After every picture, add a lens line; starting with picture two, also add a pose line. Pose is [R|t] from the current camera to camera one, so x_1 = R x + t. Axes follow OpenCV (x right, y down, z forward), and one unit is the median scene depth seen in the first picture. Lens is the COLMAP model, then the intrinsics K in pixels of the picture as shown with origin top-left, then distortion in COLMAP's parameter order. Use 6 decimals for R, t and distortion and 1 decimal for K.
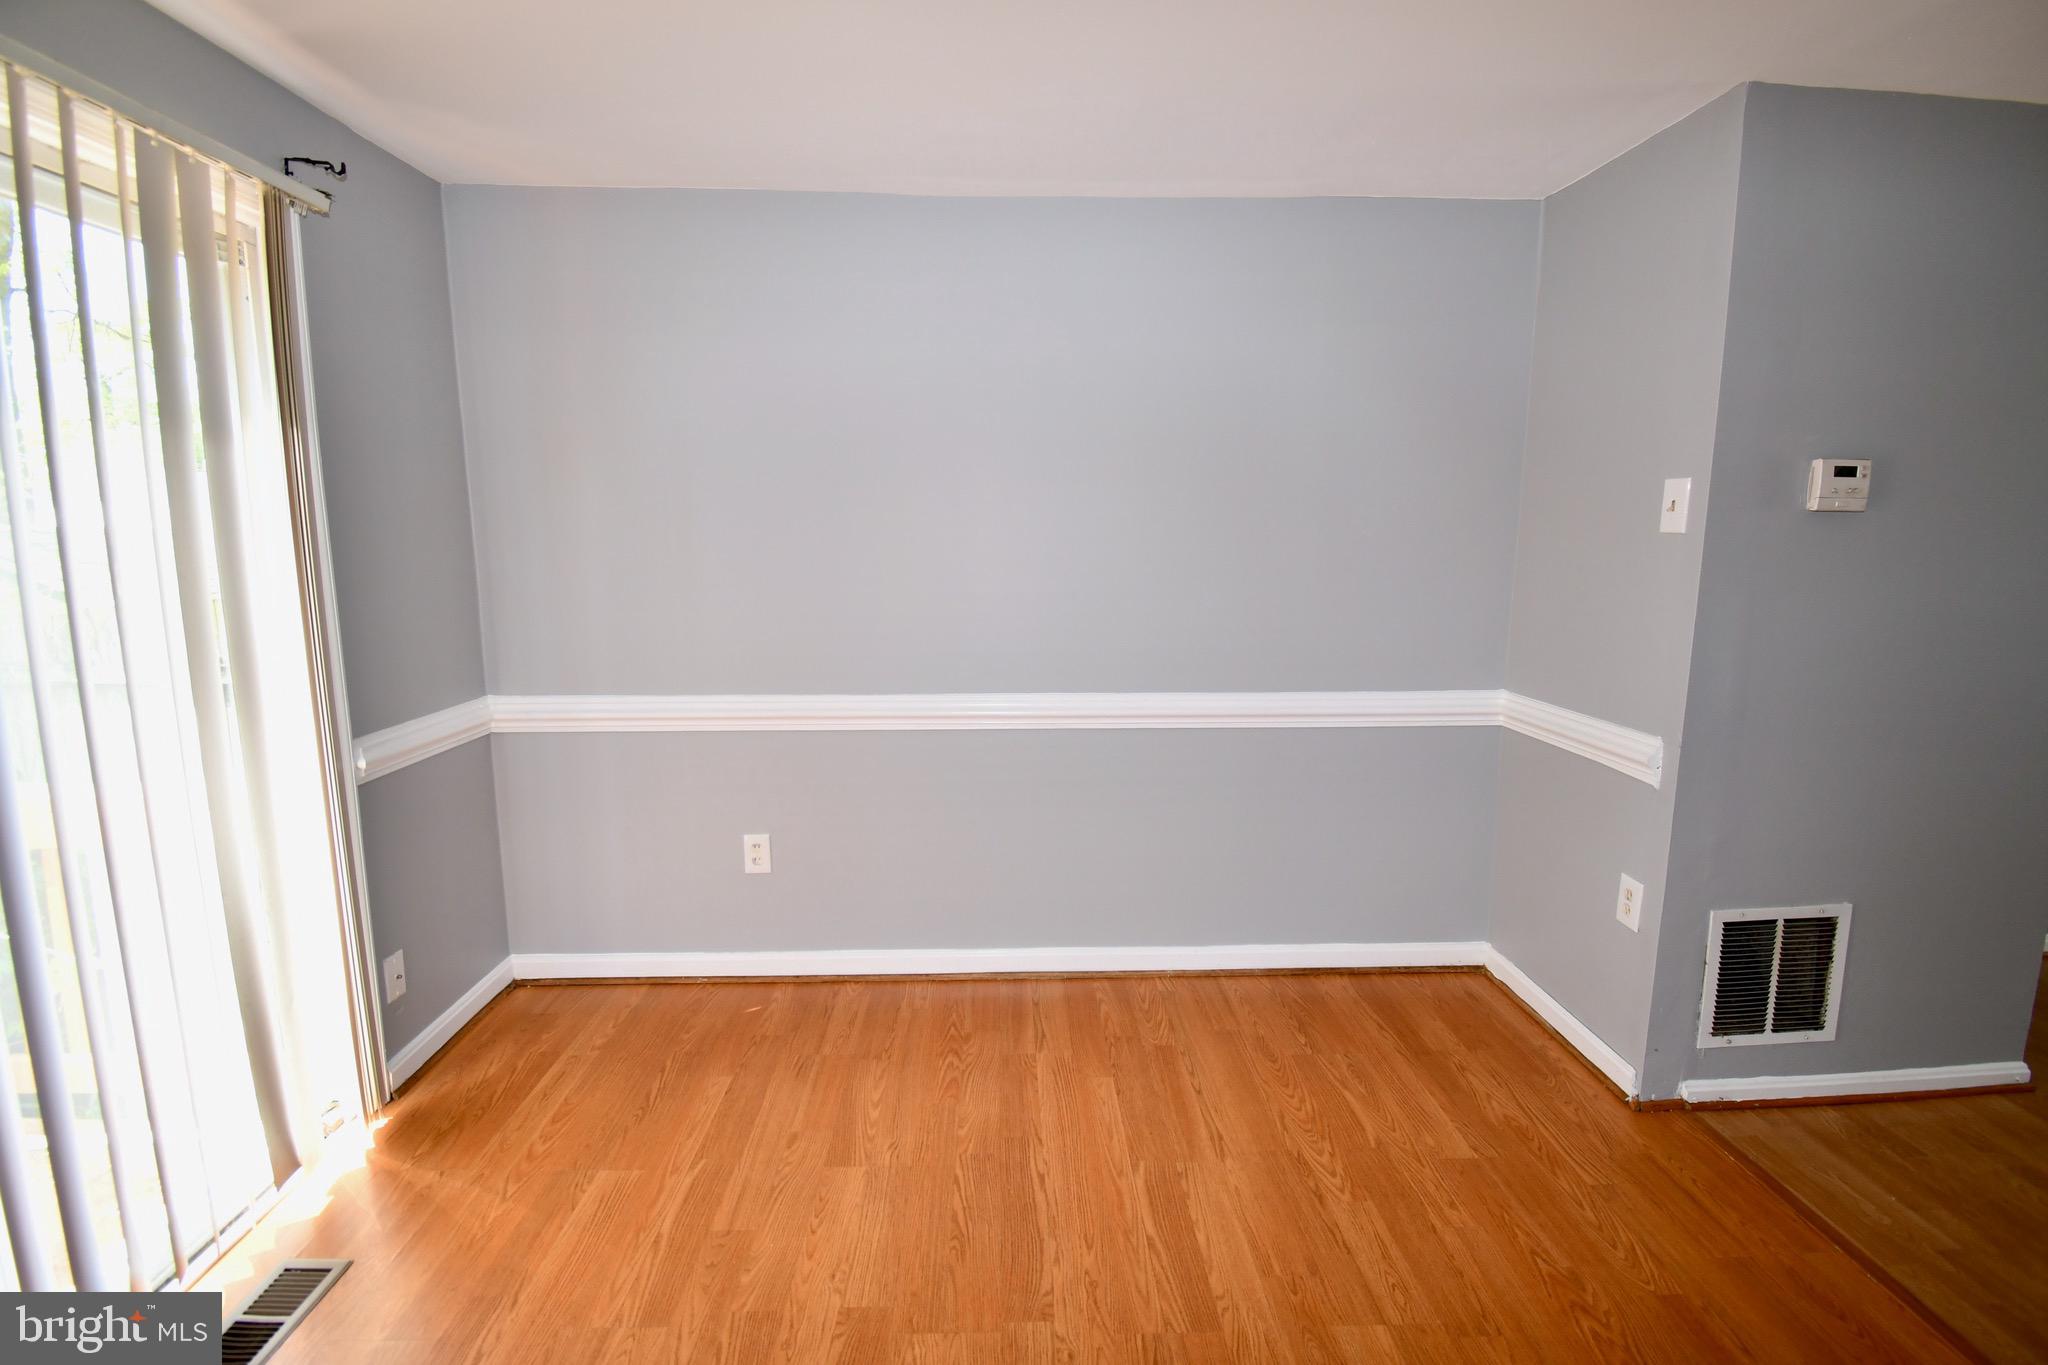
lens RADIAL K [[918.3, 0, 1026.1], [0, 918.3, 685.3], [0, 0, 1]] dist [0.015347, -0.023242]
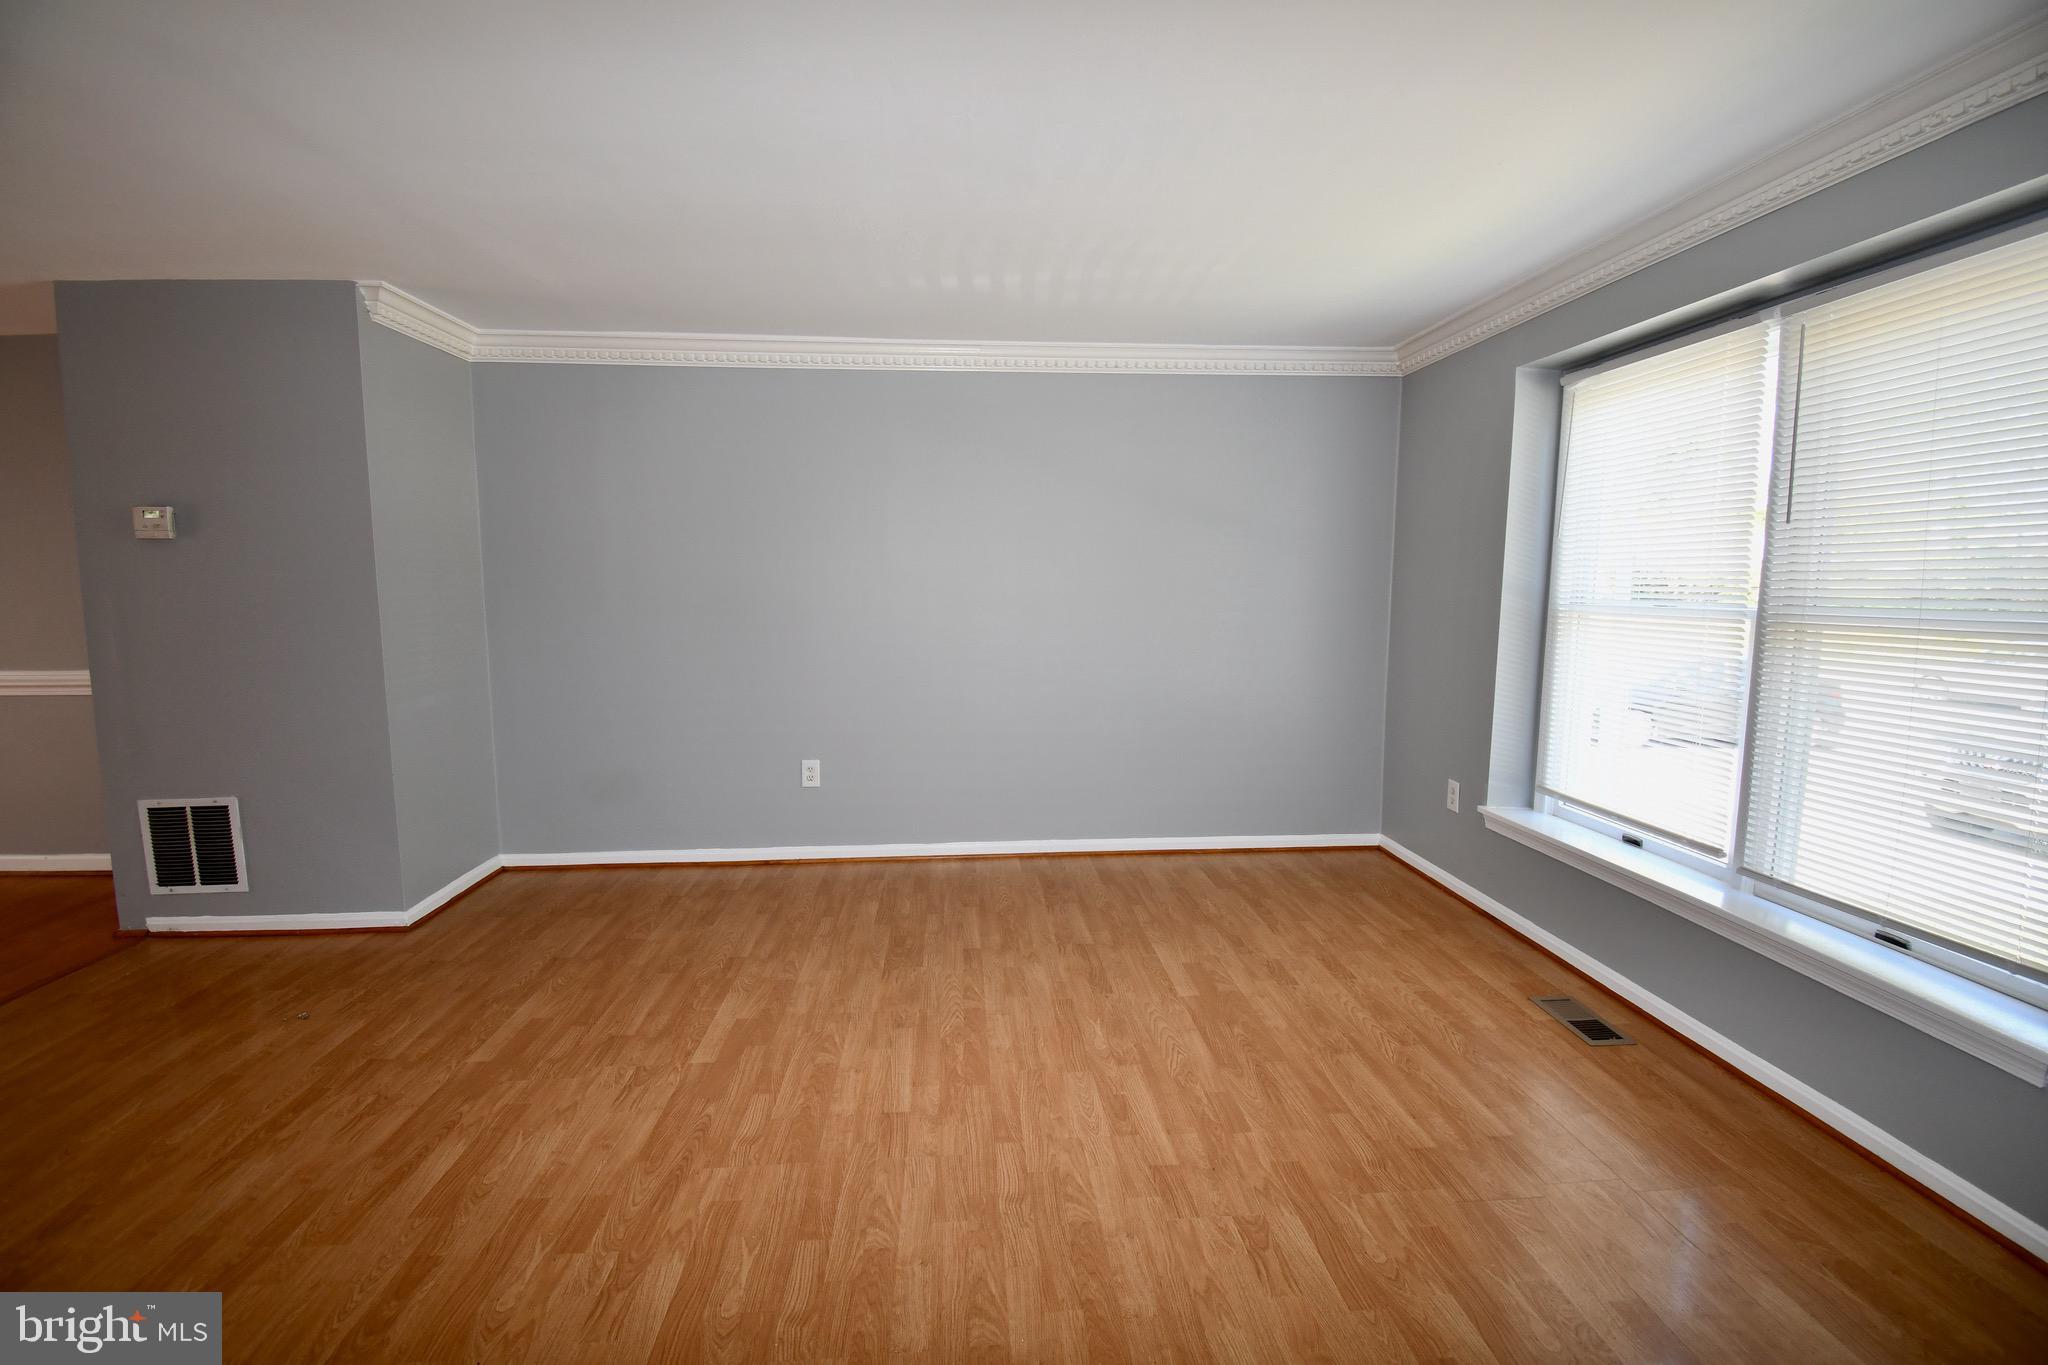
lens RADIAL K [[894.3, 0, 1024.0], [0, 894.3, 682.5], [0, 0, 1]] dist [0.019232, -0.026365]
pose [[0.998709, -0.002536, 0.050724, 2.090985], [0.004504, 0.999240, -0.038707, 0.111171], [-0.050588, 0.038885, 0.997962, -0.535868]]
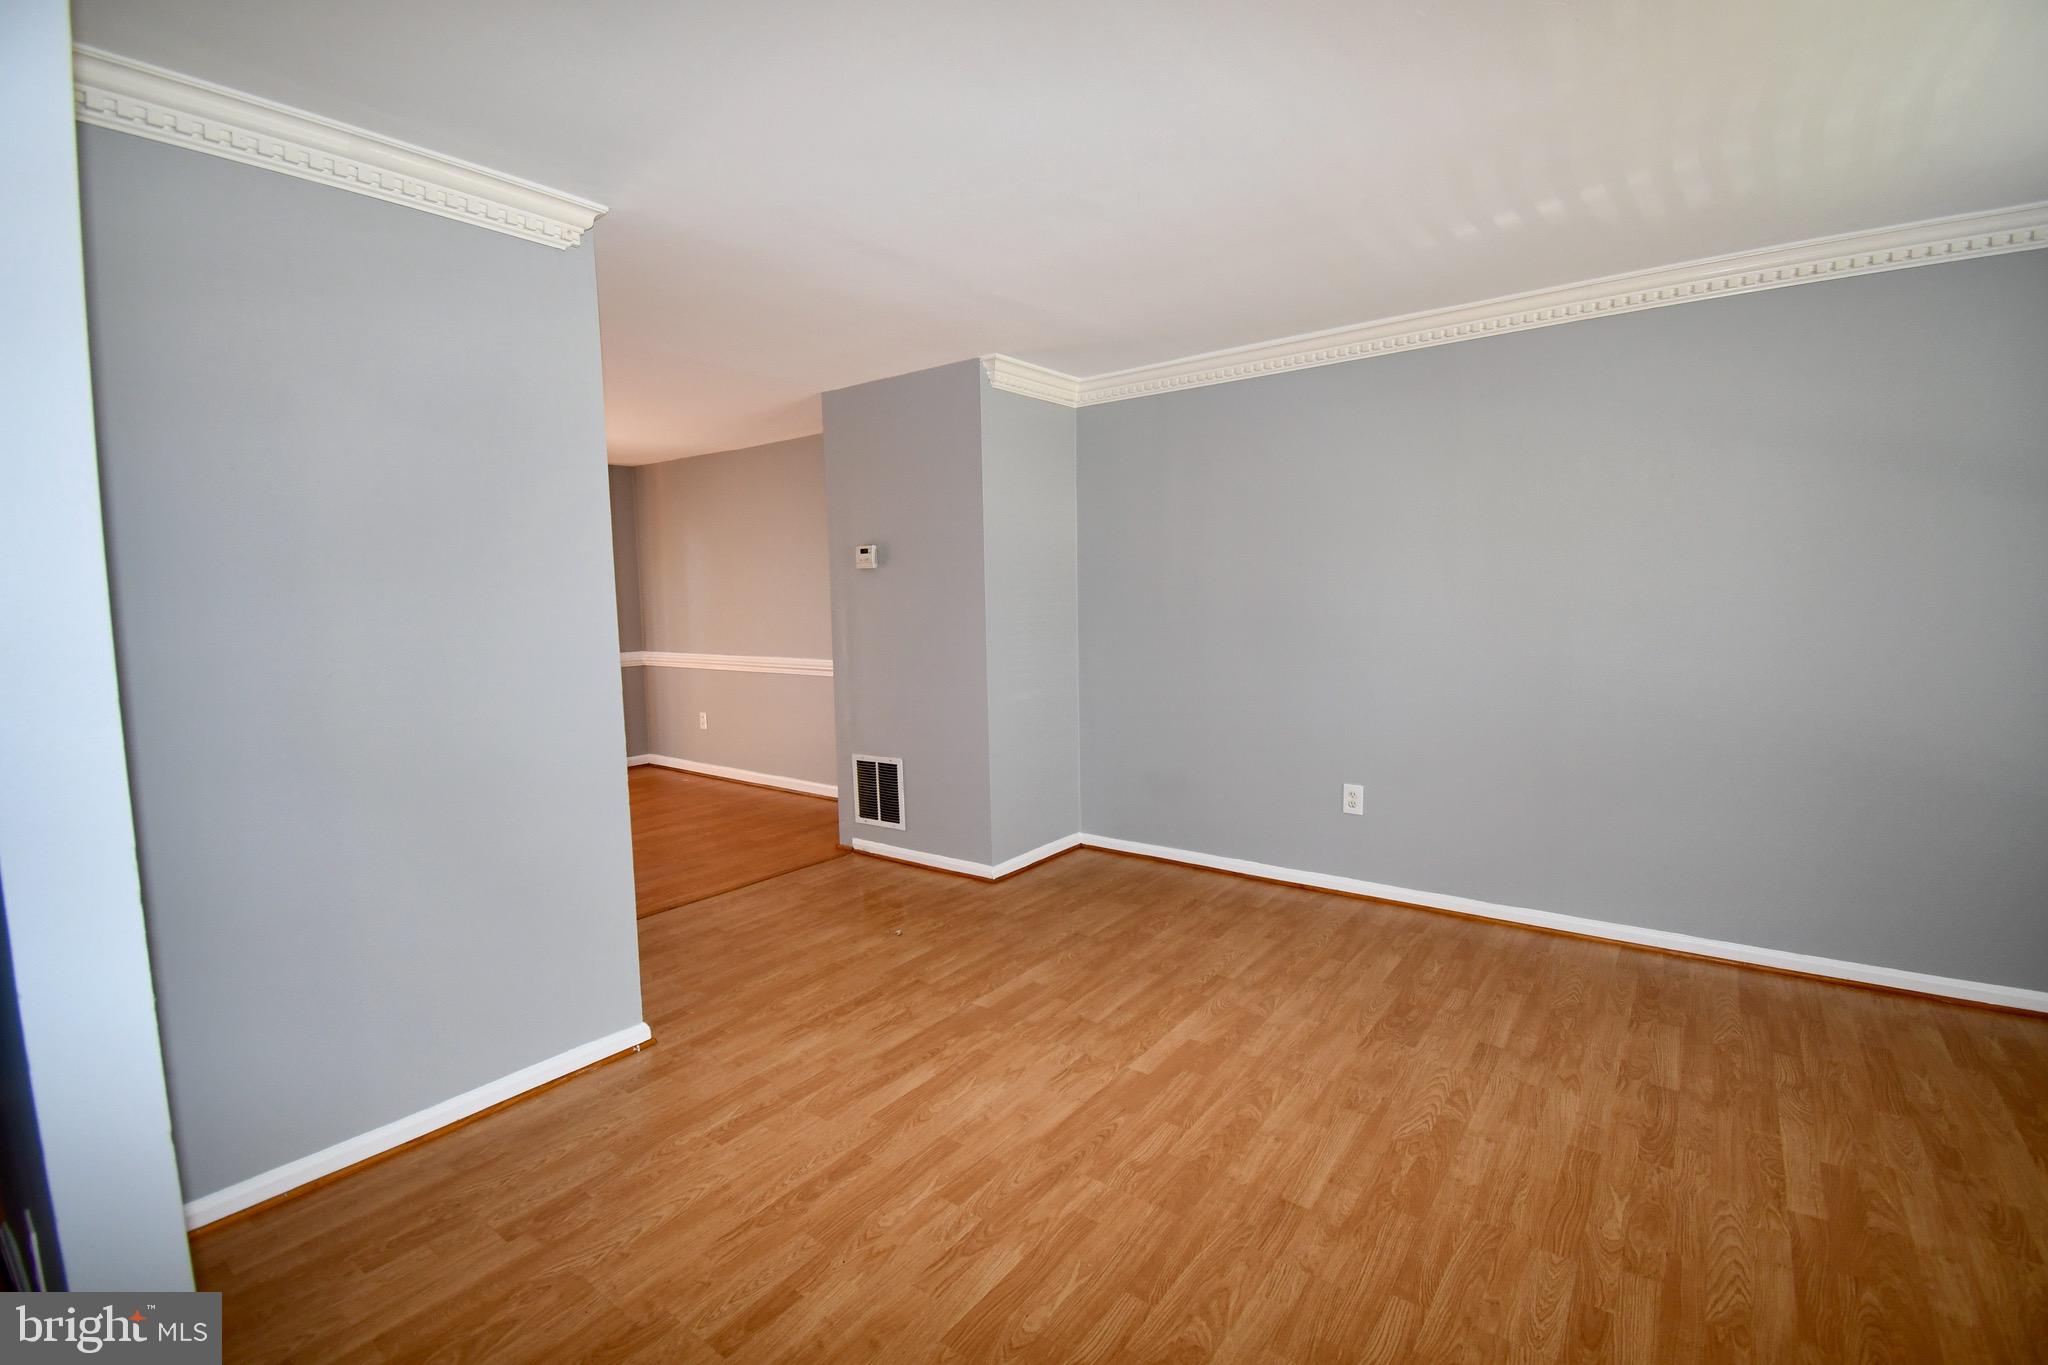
lens RADIAL K [[894.3, 0, 1024.0], [0, 894.3, 682.5], [0, 0, 1]] dist [0.019232, -0.026365]
pose [[0.779373, 0.048618, -0.624670, 2.309044], [-0.077111, 0.996849, -0.018623, 0.084462], [0.621796, 0.062684, 0.780666, -0.387540]]
